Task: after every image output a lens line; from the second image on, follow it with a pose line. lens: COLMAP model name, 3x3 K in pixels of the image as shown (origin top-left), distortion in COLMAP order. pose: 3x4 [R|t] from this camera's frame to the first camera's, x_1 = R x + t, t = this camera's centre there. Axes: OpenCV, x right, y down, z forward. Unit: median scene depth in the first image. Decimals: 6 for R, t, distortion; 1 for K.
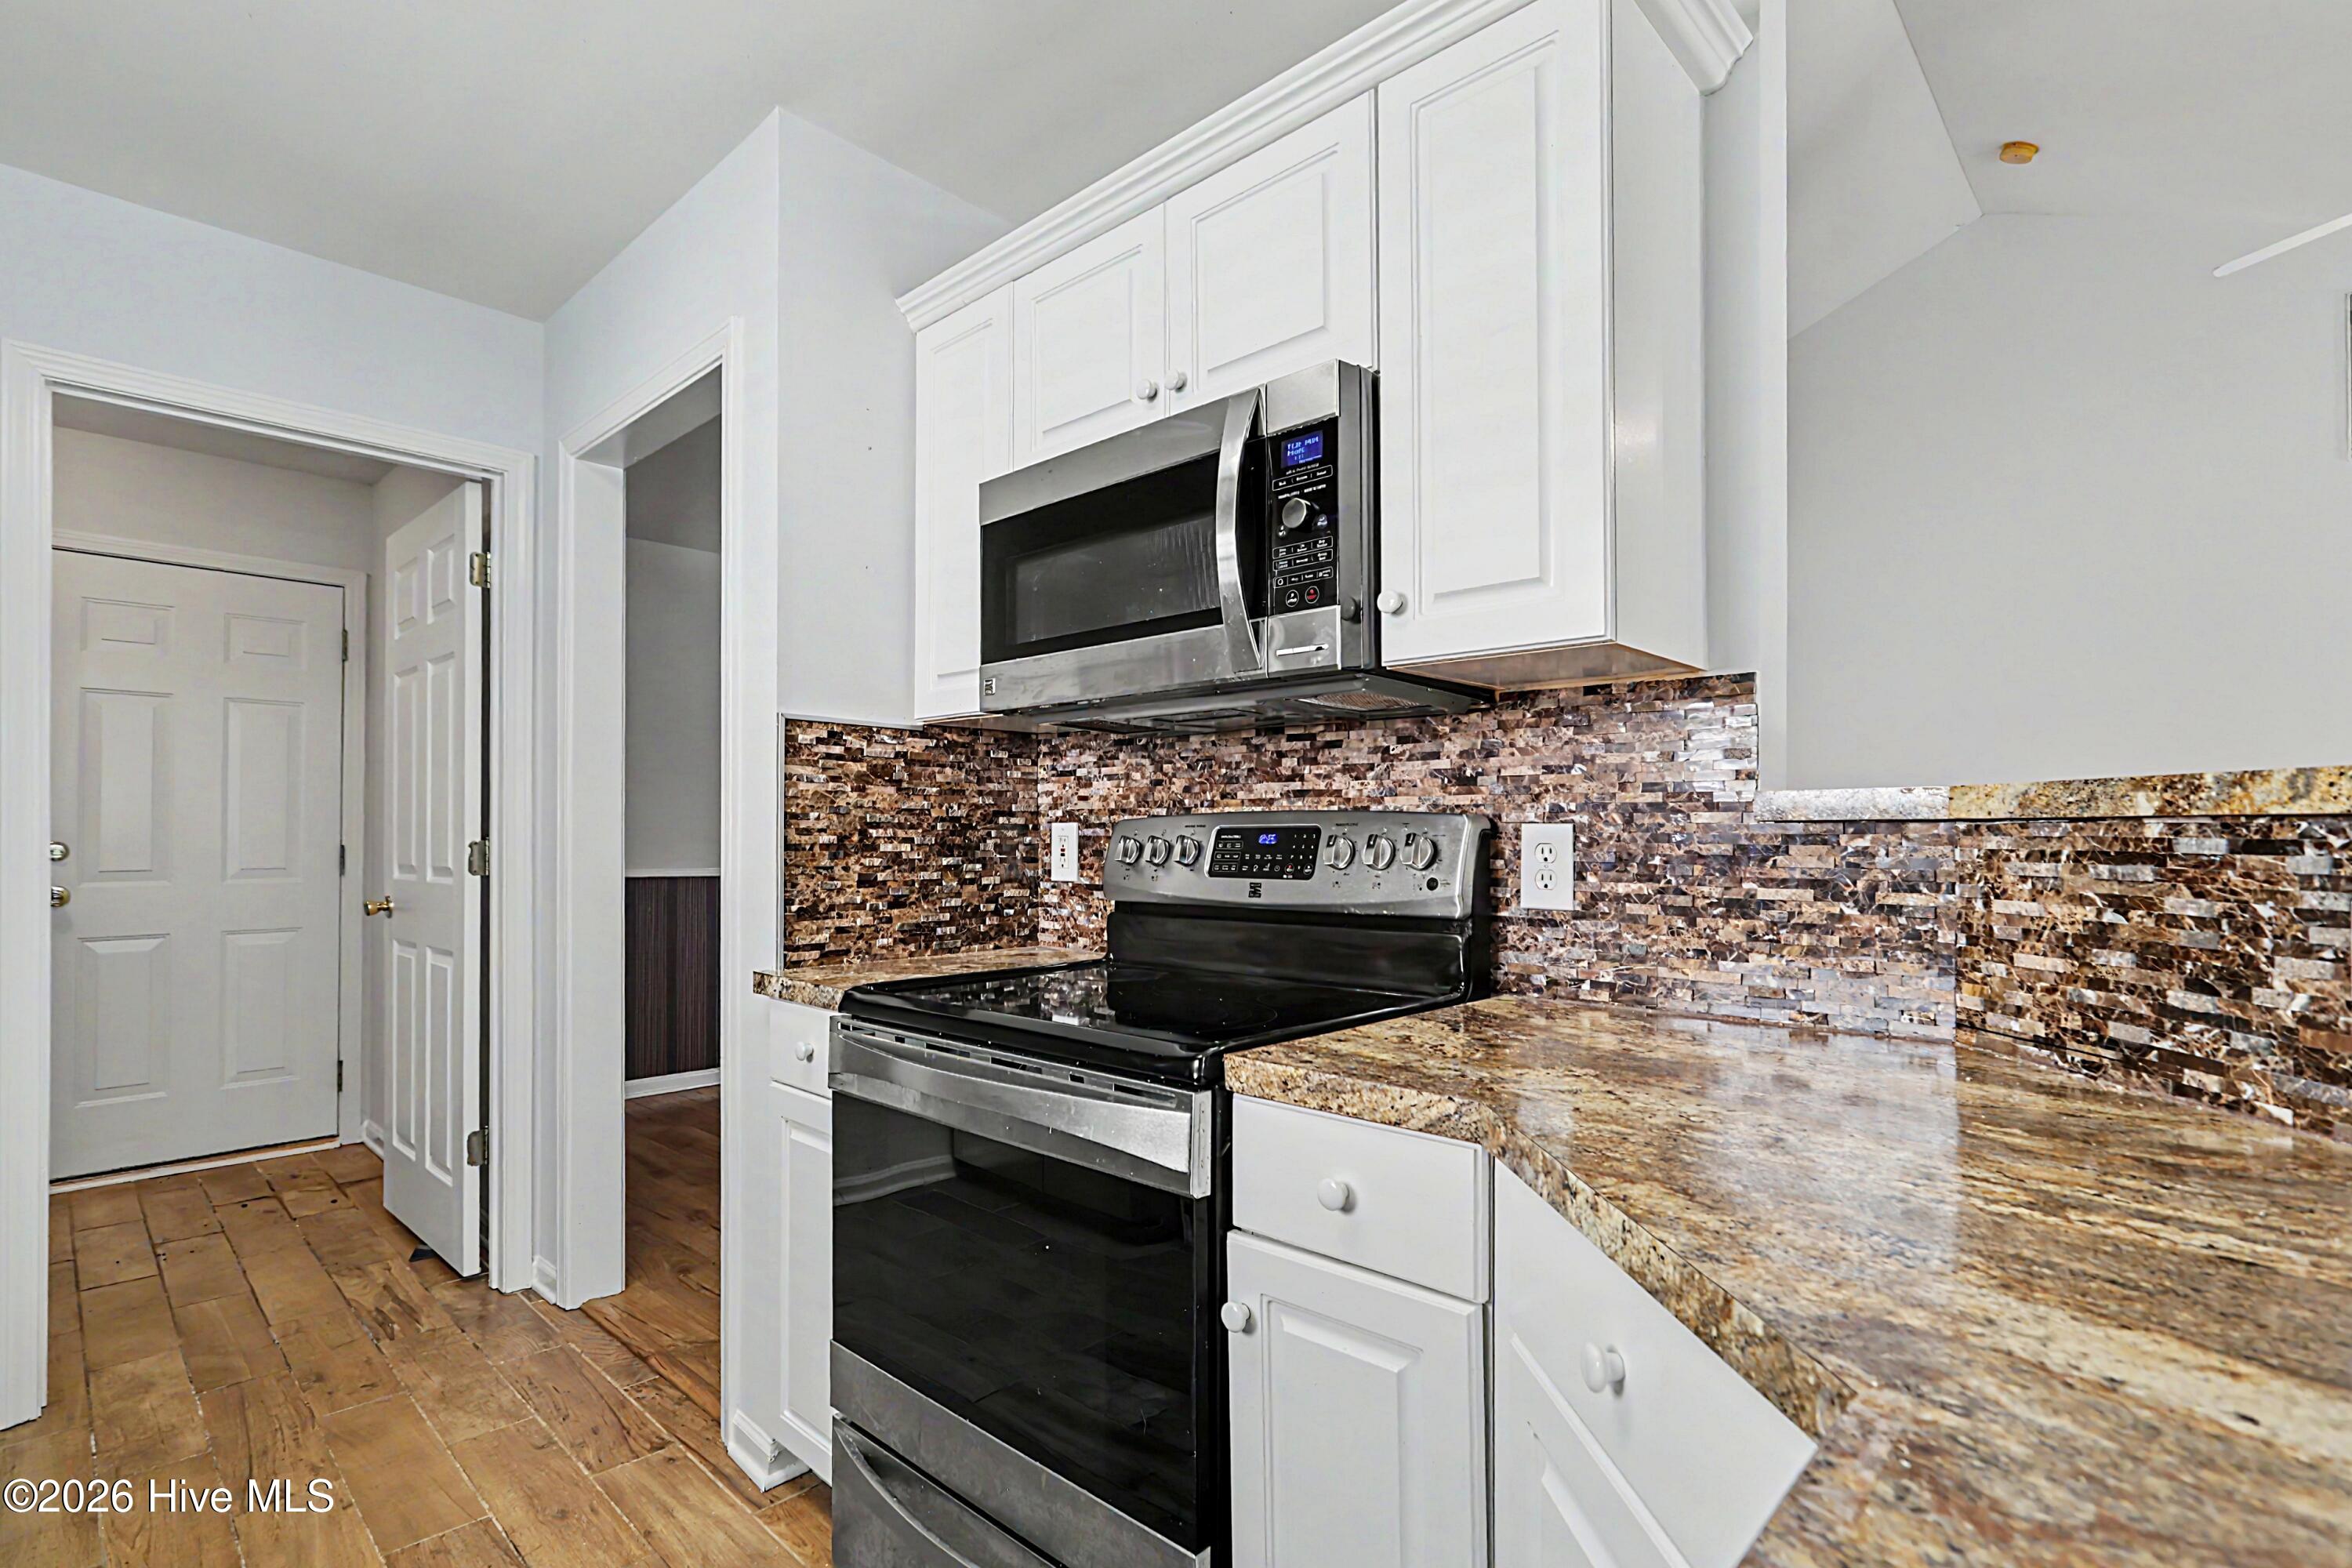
lens RADIAL K [[1120.1, 0, 1165.5], [0, 1120.1, 821.6], [0, 0, 1]] dist [-0.011712, 0.006793]
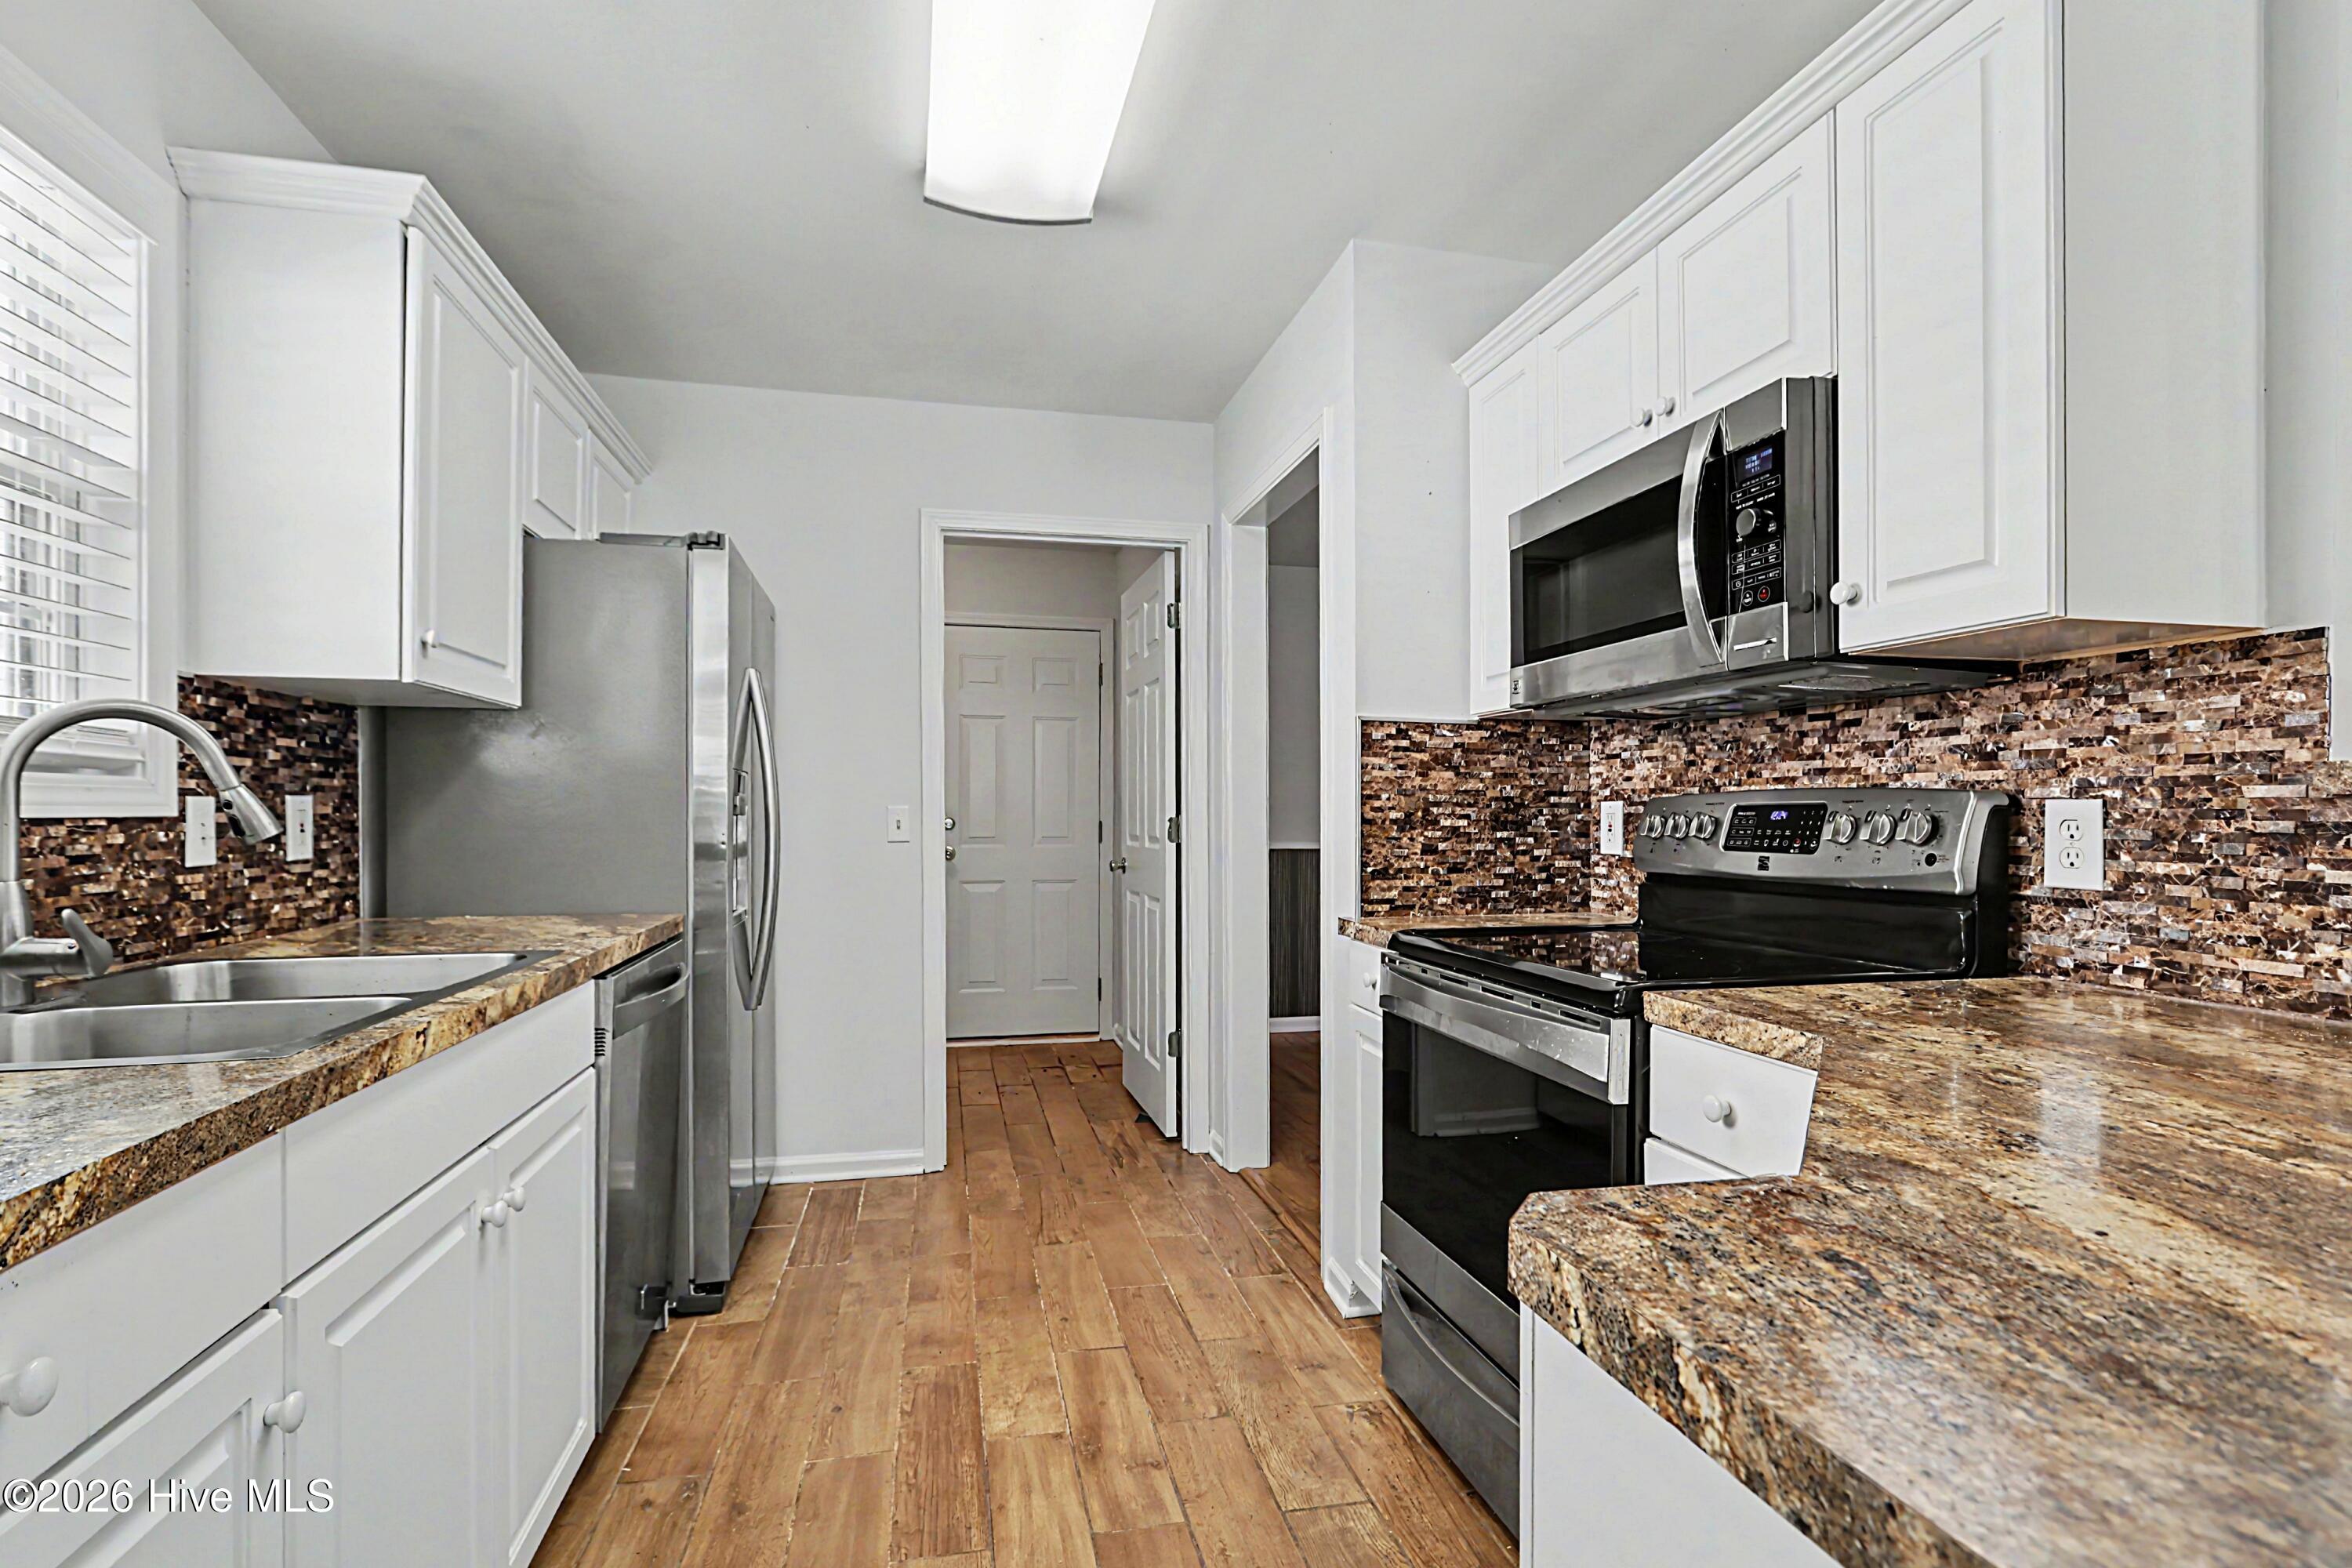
lens RADIAL K [[1120.1, 0, 1165.5], [0, 1120.1, 821.6], [0, 0, 1]] dist [-0.011712, 0.006793]
pose [[0.828936, 0.004825, -0.559323, 0.187862], [0.004892, 0.999862, 0.015876, 0.001609], [0.559322, -0.015897, 0.828798, -0.181210]]
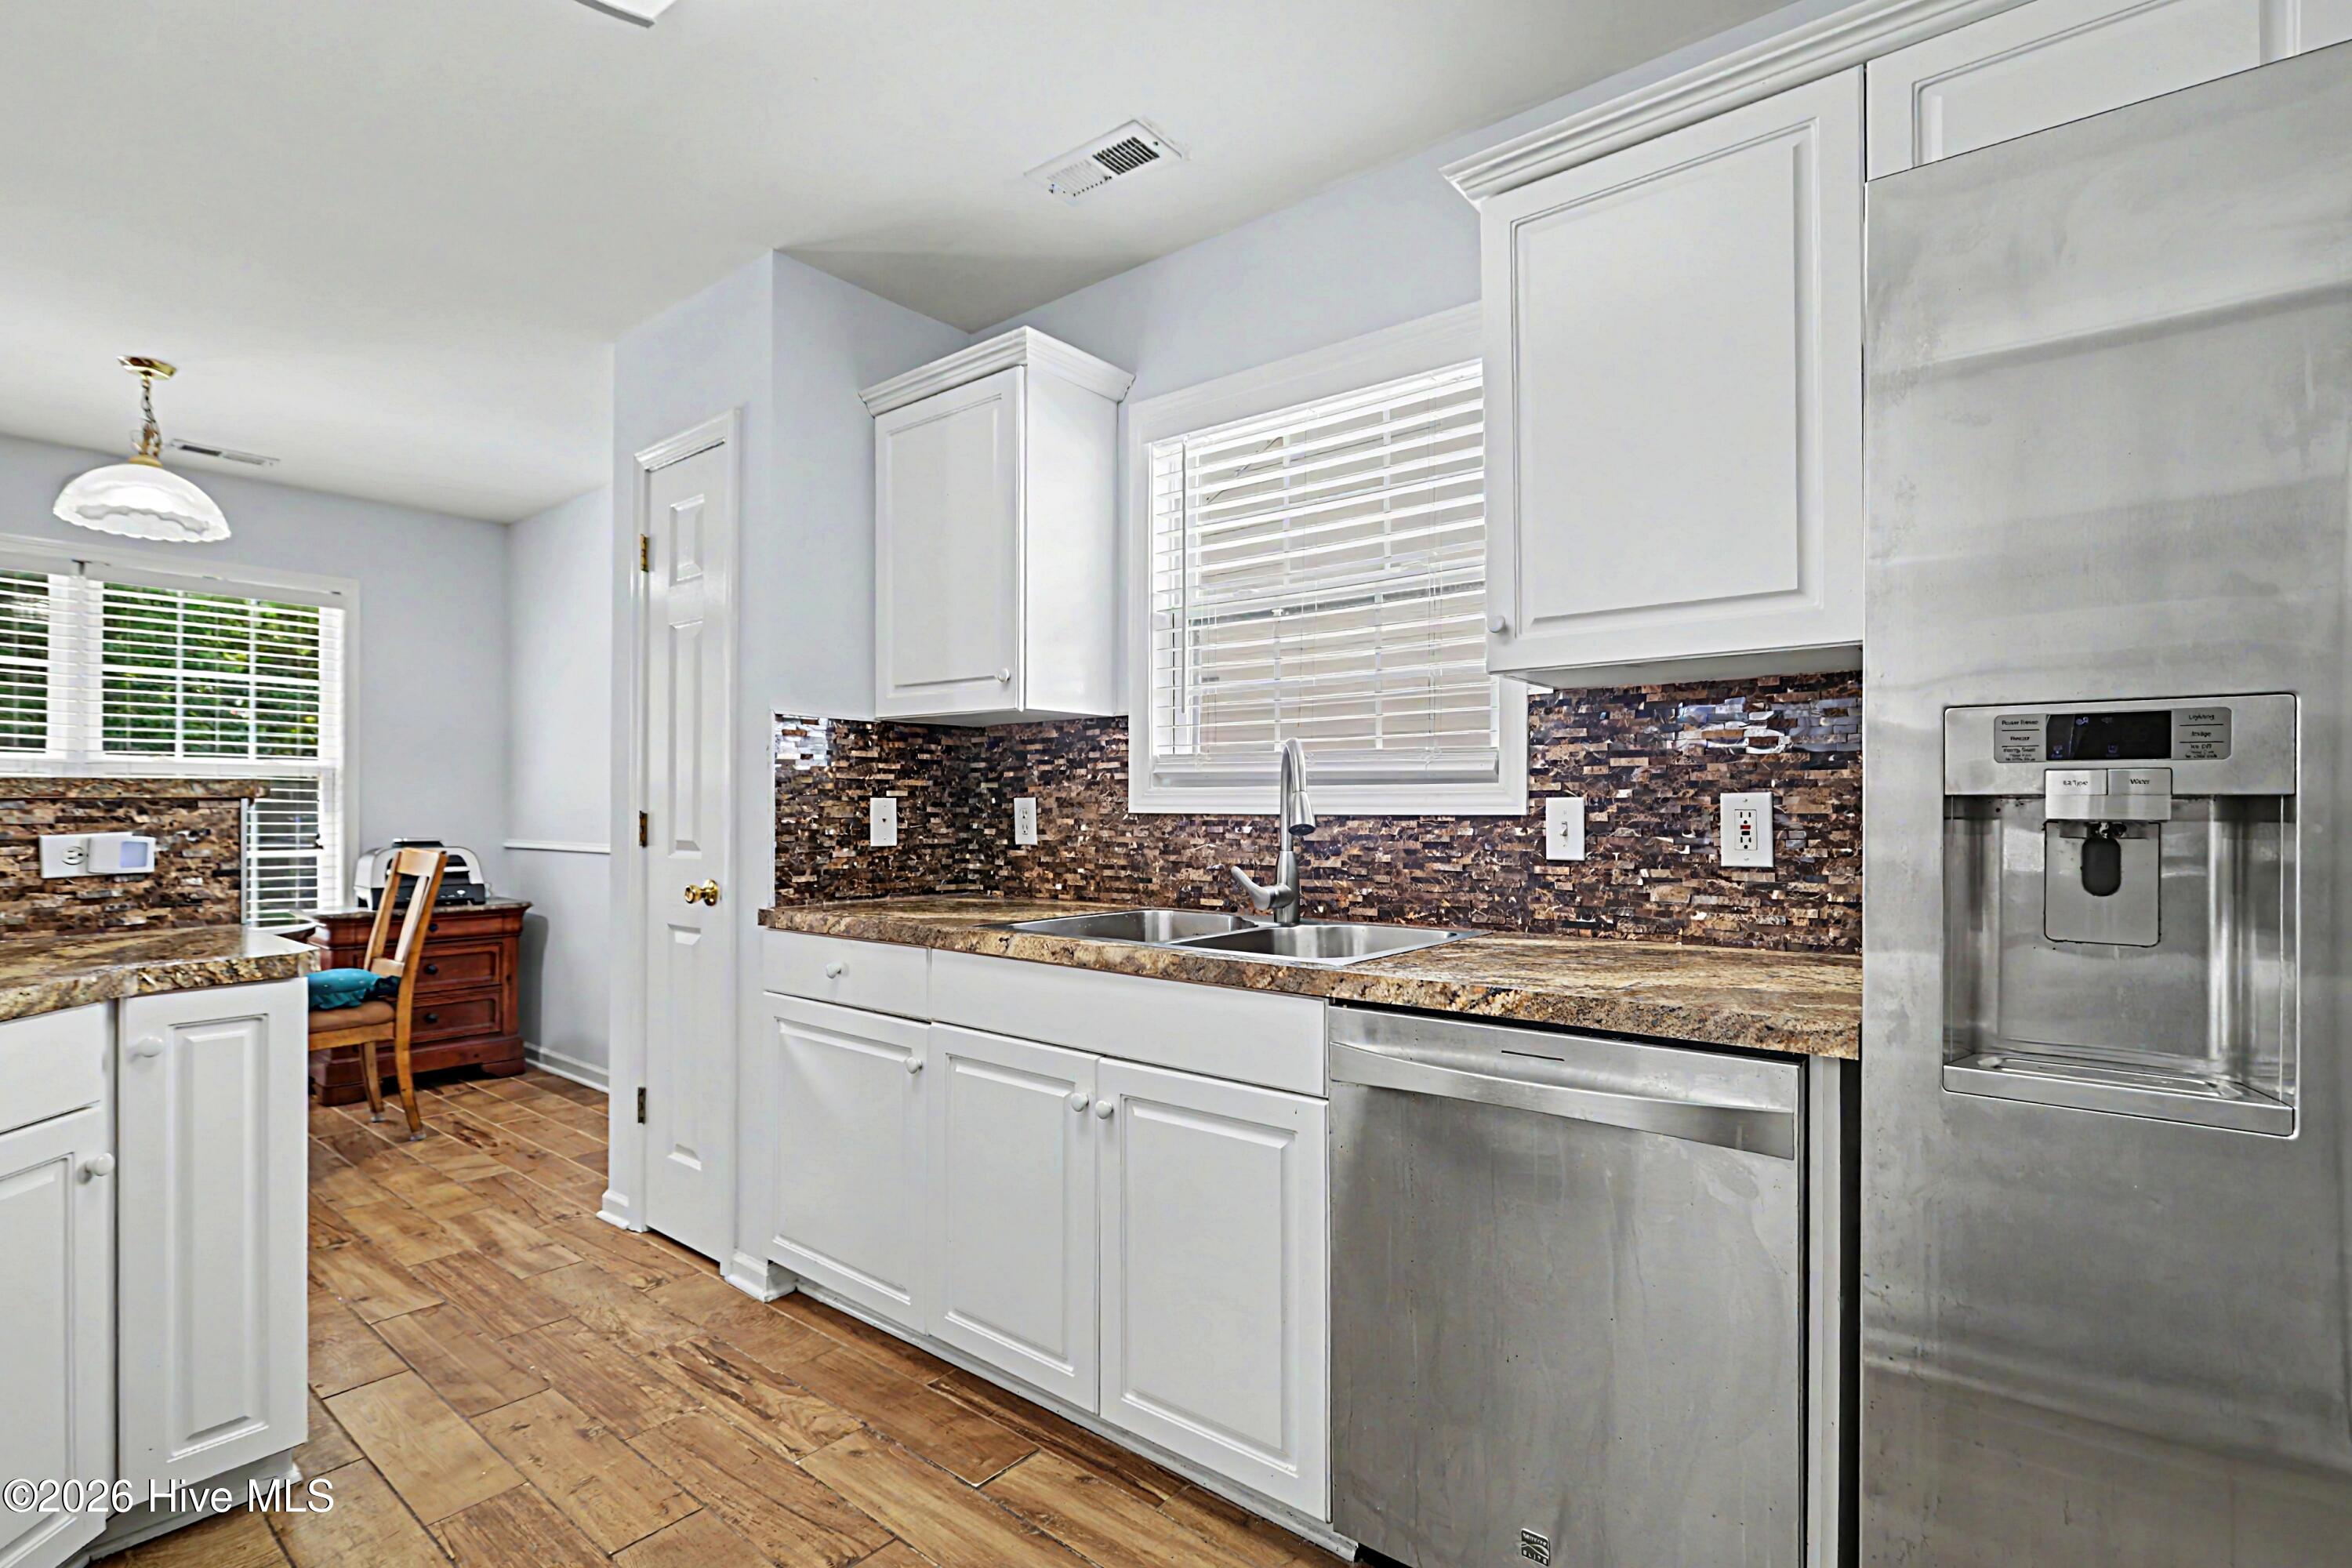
lens RADIAL K [[1116.2, 0, 1189.6], [0, 1116.2, 808.6], [0, 0, 1]] dist [-0.002415, 0.001151]
pose [[-0.996552, -0.000710, -0.082973, -0.568567], [0.000118, 0.999950, -0.009968, 0.012183], [0.082976, -0.009944, -0.996502, 1.144456]]
